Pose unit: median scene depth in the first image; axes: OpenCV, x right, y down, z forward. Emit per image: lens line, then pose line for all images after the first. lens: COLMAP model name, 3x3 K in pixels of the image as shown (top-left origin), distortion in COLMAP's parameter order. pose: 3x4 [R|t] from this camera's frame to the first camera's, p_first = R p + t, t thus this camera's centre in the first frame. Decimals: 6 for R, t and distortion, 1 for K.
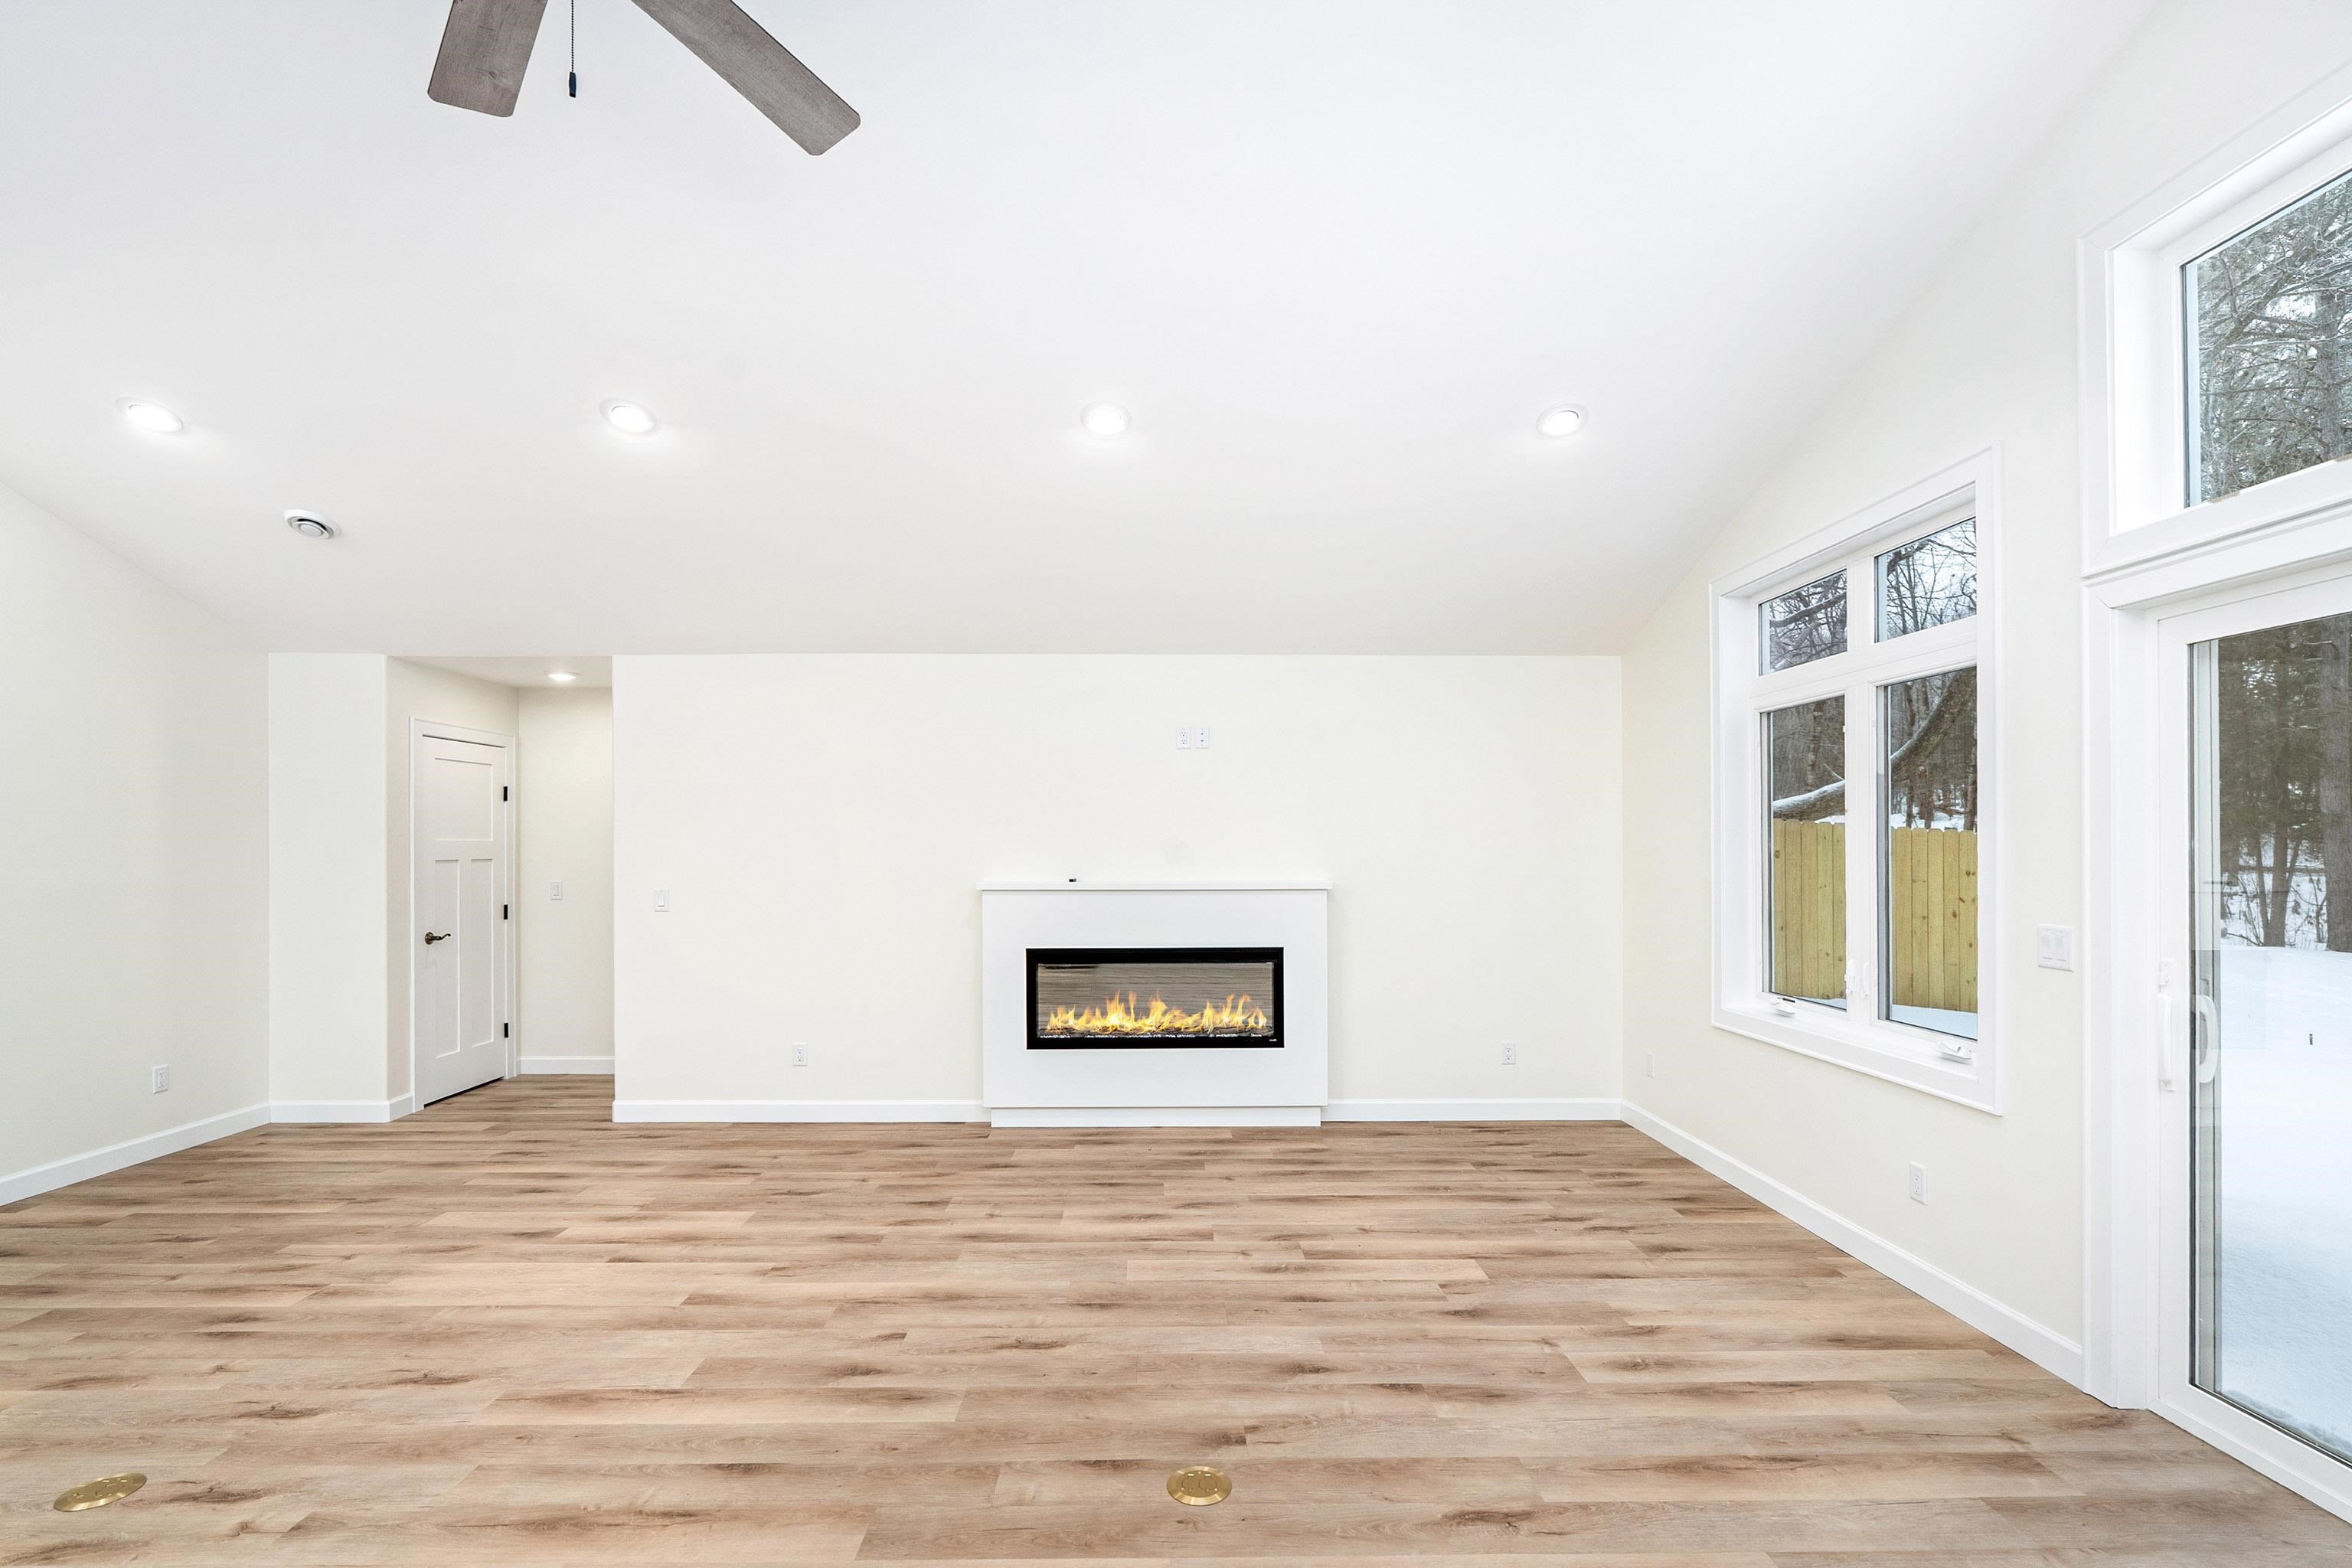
lens RADIAL K [[1091.0, 0, 1174.4], [0, 1091.0, 830.1], [0, 0, 1]] dist [-0.002449, -0.000820]
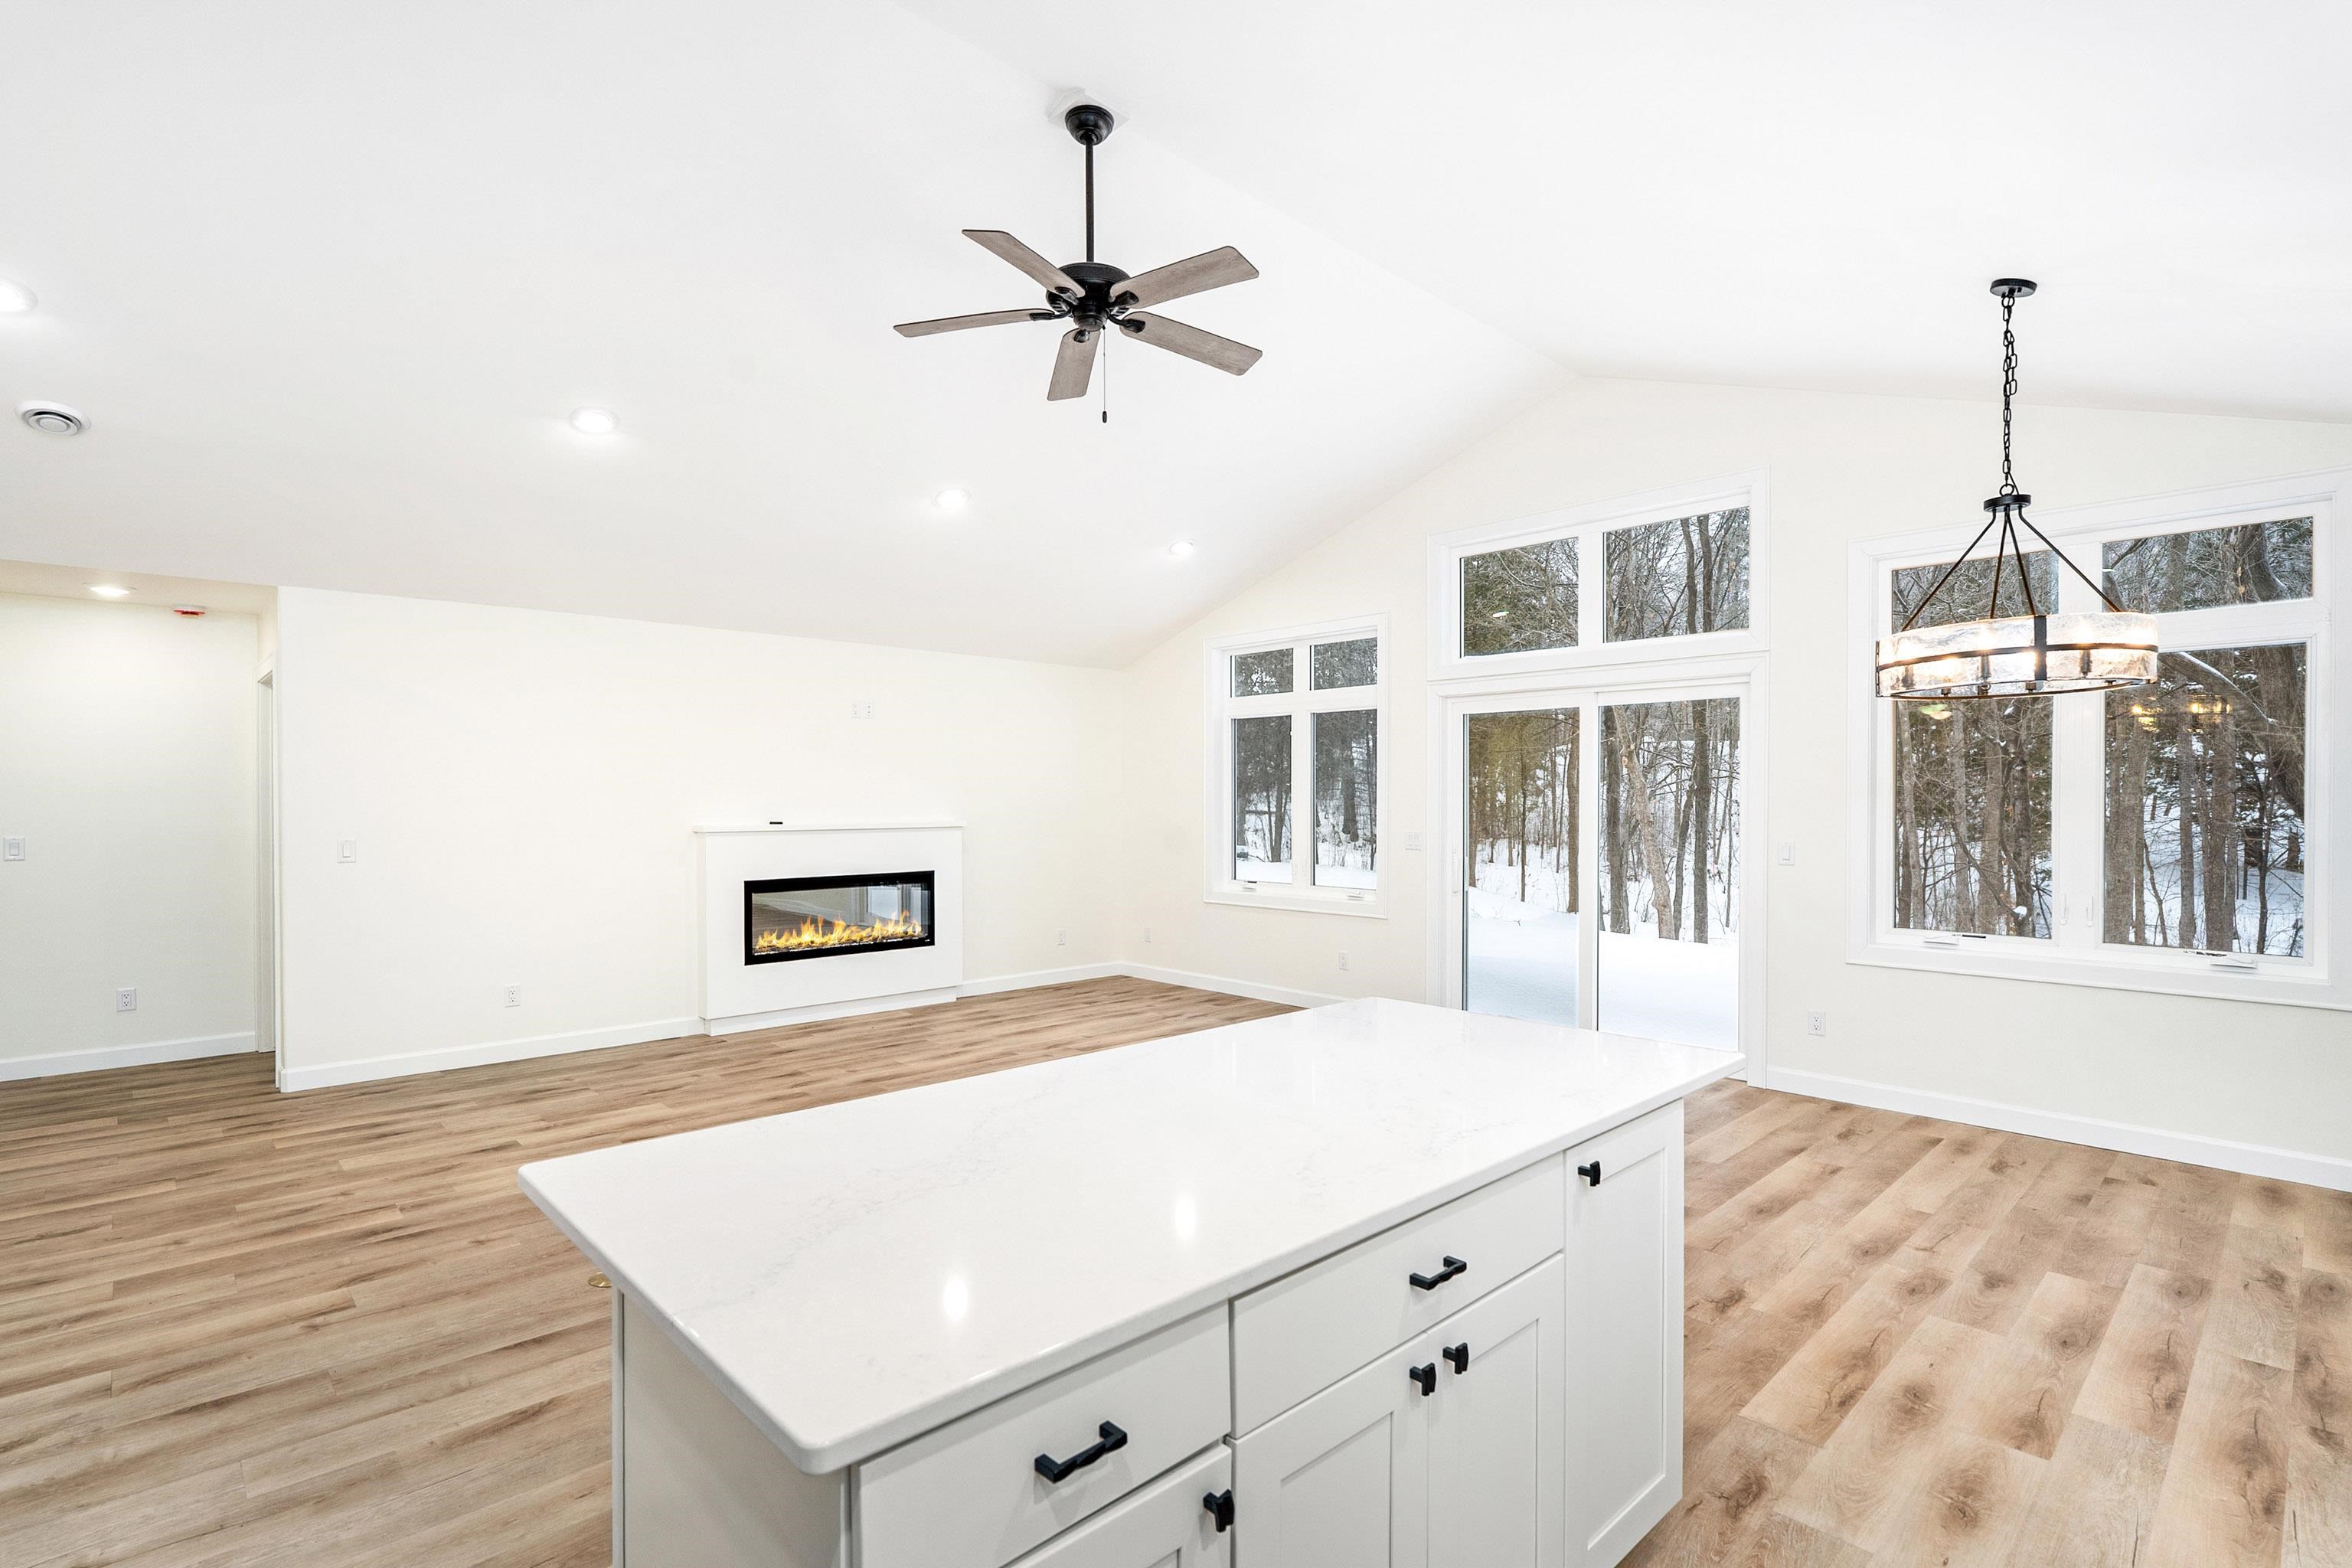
lens RADIAL K [[1100.5, 0, 1176.0], [0, 1100.5, 784.0], [0, 0, 1]] dist [-0.000852, -0.000230]
pose [[0.738435, 0.009272, 0.674261, -0.727964], [-0.013286, 0.999911, 0.000800, -0.005482], [-0.674194, -0.009548, 0.738493, -0.242603]]
